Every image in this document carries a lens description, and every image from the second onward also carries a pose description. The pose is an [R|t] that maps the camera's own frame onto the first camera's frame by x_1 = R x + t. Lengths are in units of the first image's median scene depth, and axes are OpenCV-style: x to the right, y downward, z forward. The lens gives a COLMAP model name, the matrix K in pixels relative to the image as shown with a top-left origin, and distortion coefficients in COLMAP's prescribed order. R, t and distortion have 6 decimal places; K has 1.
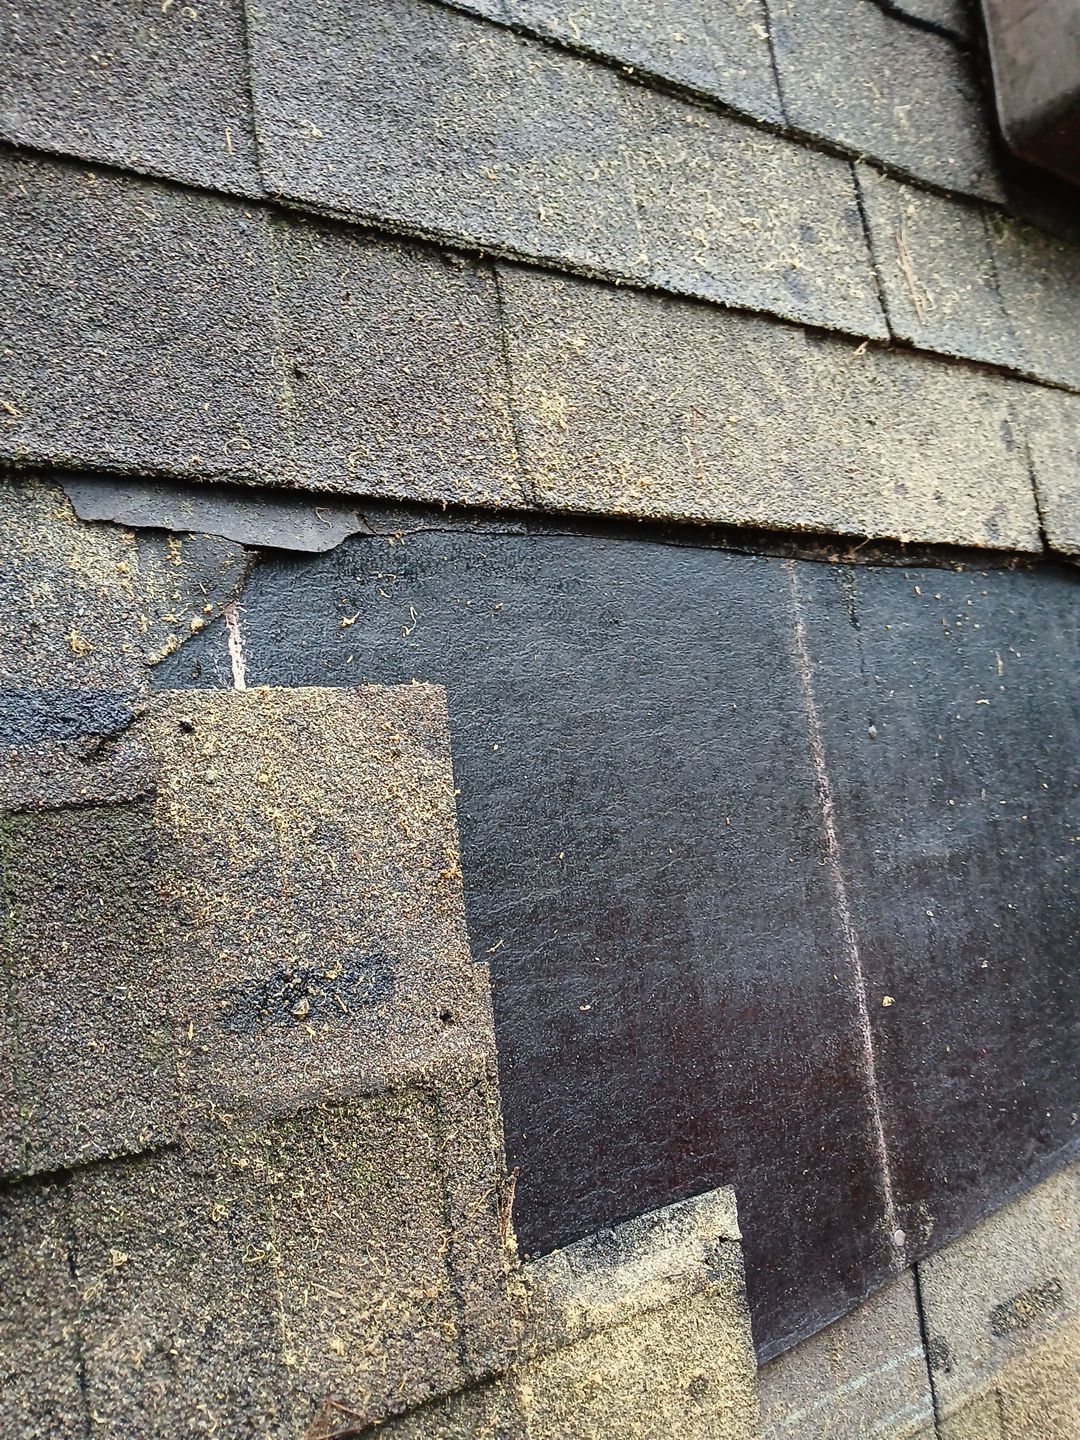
lens RADIAL K [[1053.9, 0, 561.3], [0, 1053.9, 677.3], [0, 0, 1]] dist [-0.000900, -0.037656]
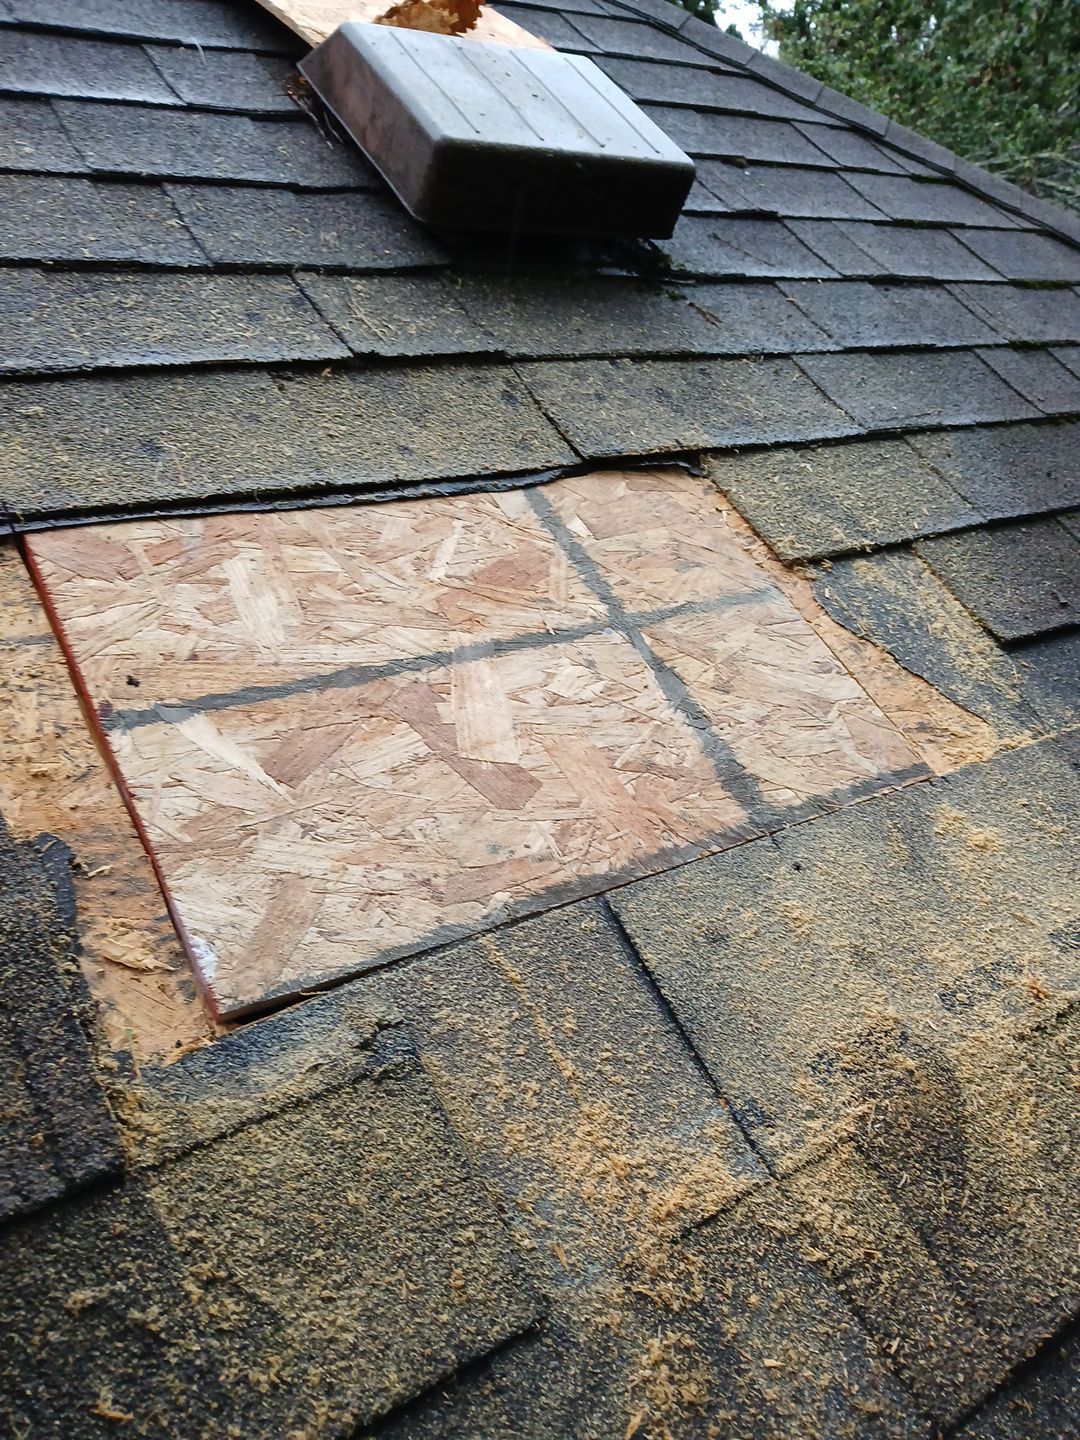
lens RADIAL K [[1045.6, 0, 503.1], [0, 1045.6, 716.0], [0, 0, 1]] dist [0.029325, -0.095859]
pose [[0.899628, -0.436190, 0.020187, 0.261585], [0.417564, 0.845853, -0.331924, 0.486480], [0.127707, 0.307038, 0.943090, 0.026439]]
